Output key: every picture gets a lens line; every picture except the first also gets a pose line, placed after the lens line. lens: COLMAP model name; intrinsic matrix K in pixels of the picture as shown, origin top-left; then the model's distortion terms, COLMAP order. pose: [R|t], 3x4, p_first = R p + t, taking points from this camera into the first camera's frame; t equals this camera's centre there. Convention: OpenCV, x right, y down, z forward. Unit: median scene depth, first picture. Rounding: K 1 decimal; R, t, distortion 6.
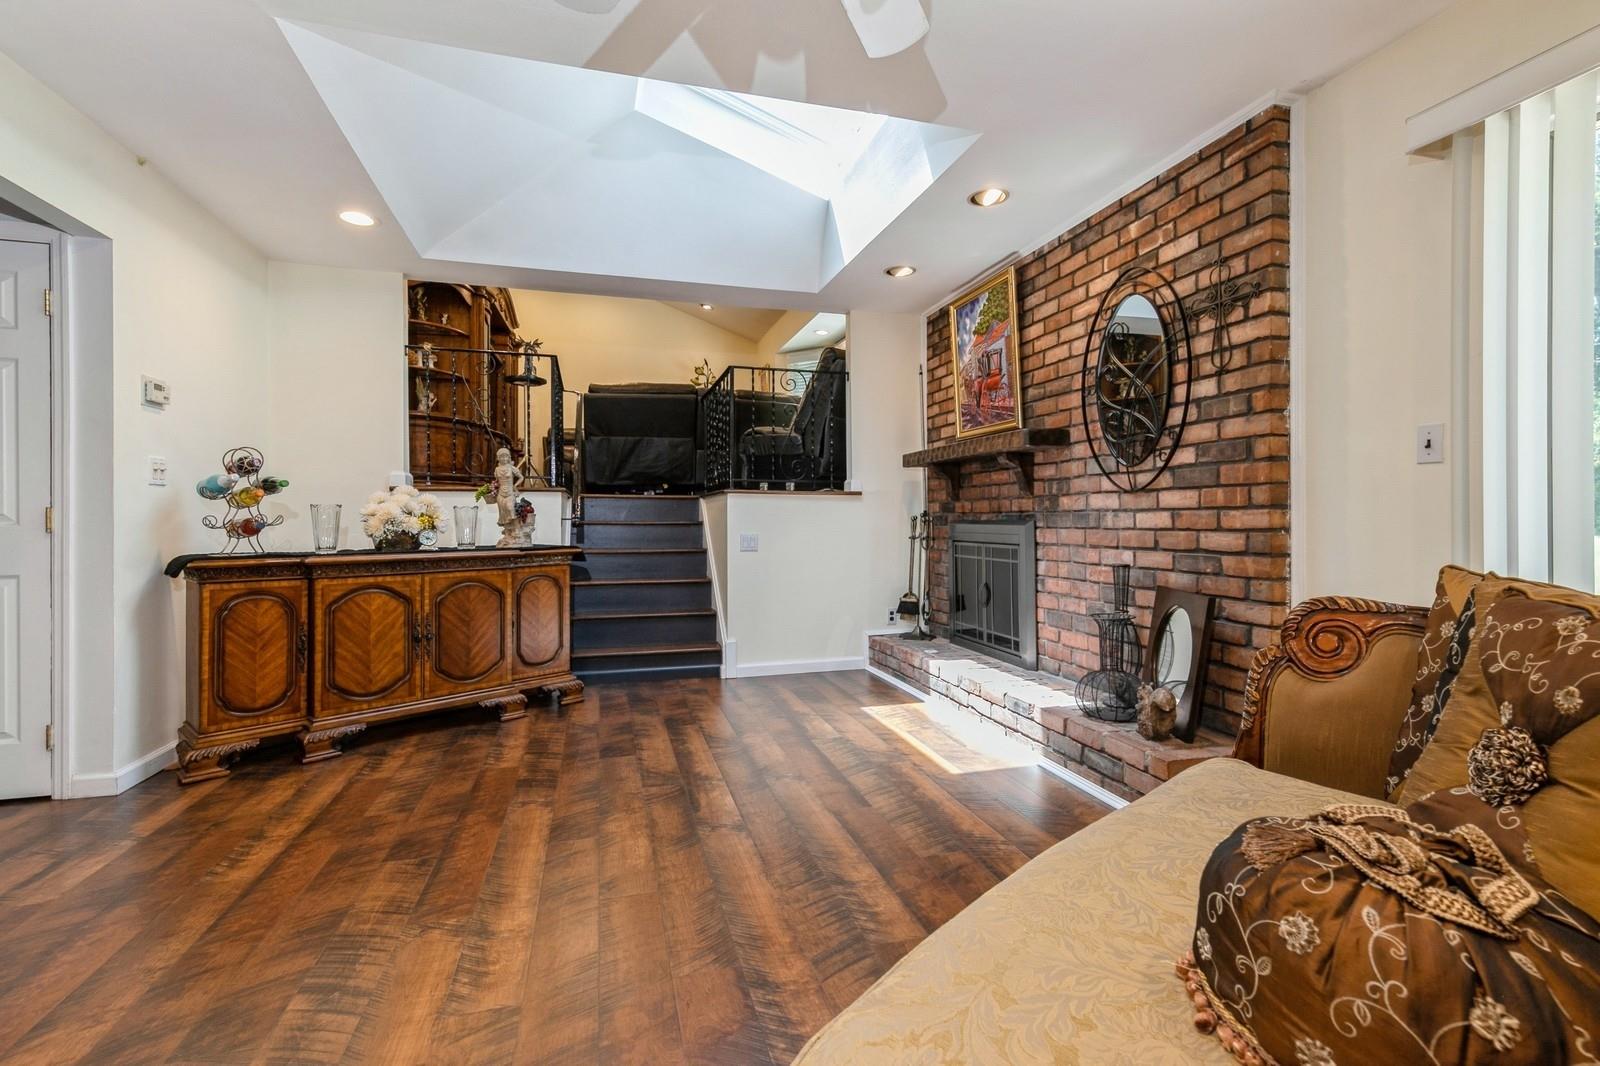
lens RADIAL K [[721.3, 0, 803.6], [0, 721.3, 520.0], [0, 0, 1]] dist [0.007294, -0.000600]
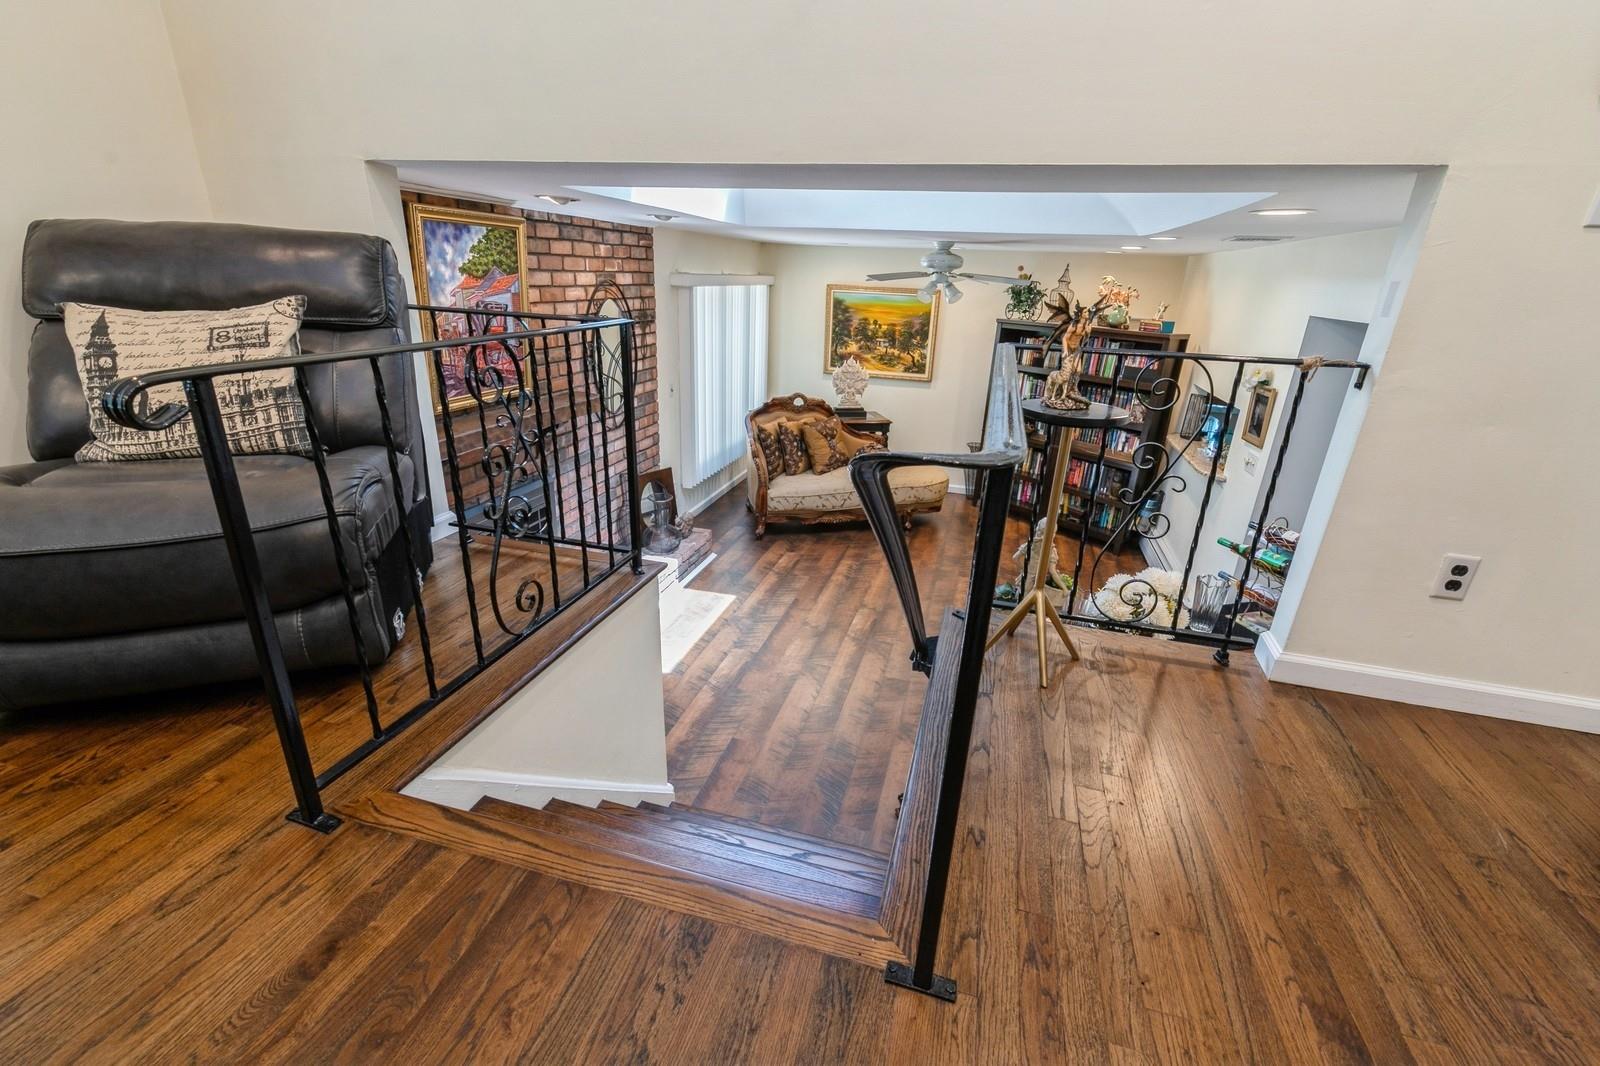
lens RADIAL K [[706.5, 0, 795.9], [0, 706.5, 544.3], [0, 0, 1]] dist [0.001569, -0.000084]
pose [[-0.847973, -0.223271, 0.480720, -0.689184], [-0.034437, 0.928242, 0.370379, -0.396123], [-0.528920, 0.297517, -0.794813, 2.118079]]
